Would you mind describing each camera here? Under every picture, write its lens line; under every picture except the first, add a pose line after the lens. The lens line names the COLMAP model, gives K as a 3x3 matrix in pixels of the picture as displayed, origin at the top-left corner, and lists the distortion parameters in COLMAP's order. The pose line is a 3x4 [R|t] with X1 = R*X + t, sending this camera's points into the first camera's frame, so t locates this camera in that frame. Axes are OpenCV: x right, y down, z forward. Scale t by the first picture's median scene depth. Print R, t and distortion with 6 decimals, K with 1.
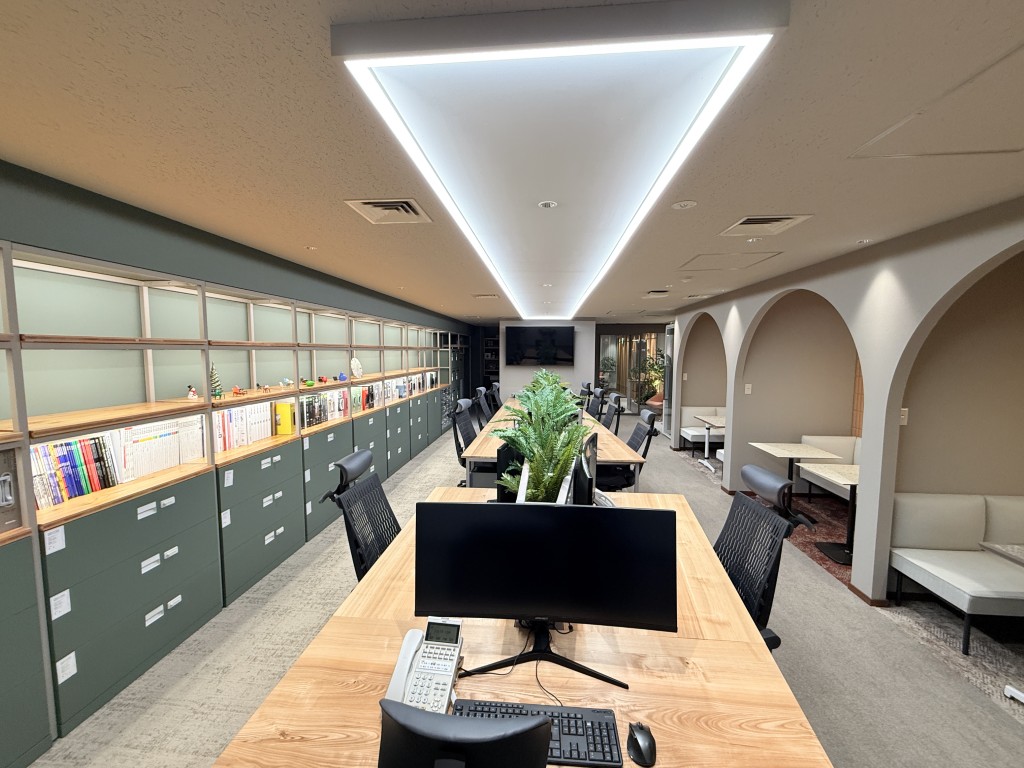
lens RADIAL K [[407.9, 0, 509.2], [0, 407.9, 383.8], [0, 0, 1]] dist [-0.001086, 0.000082]
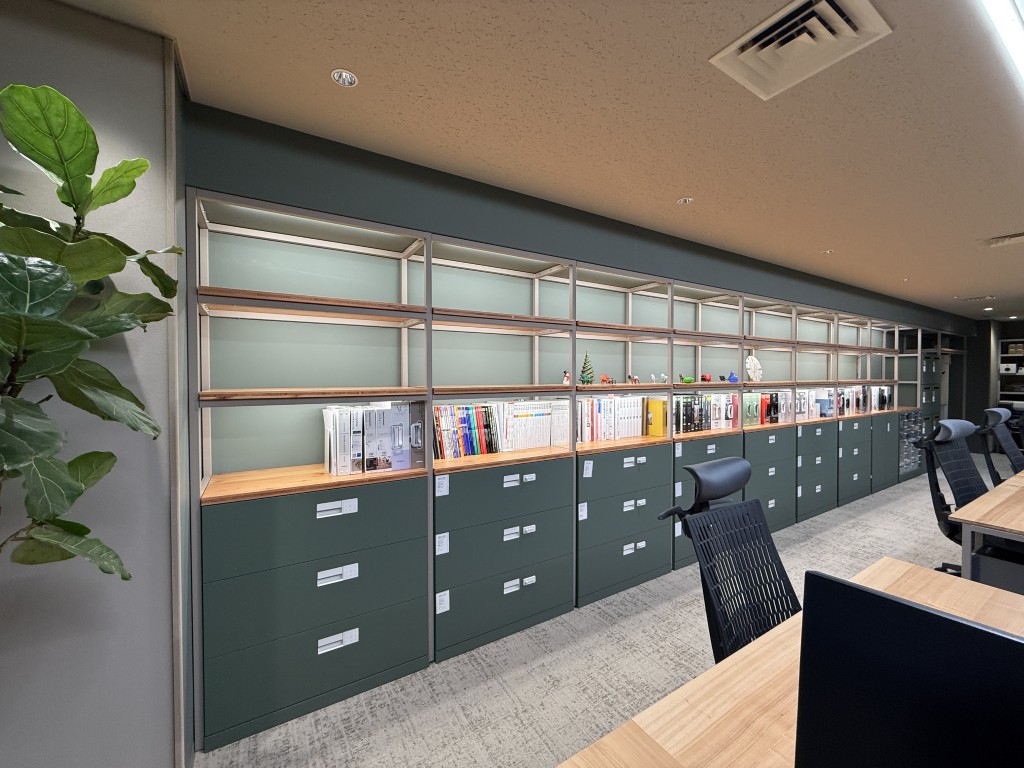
lens RADIAL K [[407.9, 0, 509.2], [0, 407.9, 383.8], [0, 0, 1]] dist [-0.001086, 0.000082]
pose [[0.598503, 0.010590, -0.801050, -0.039861], [-0.061444, 0.997574, -0.032719, 0.061402], [0.798760, 0.068803, 0.597702, 0.220720]]
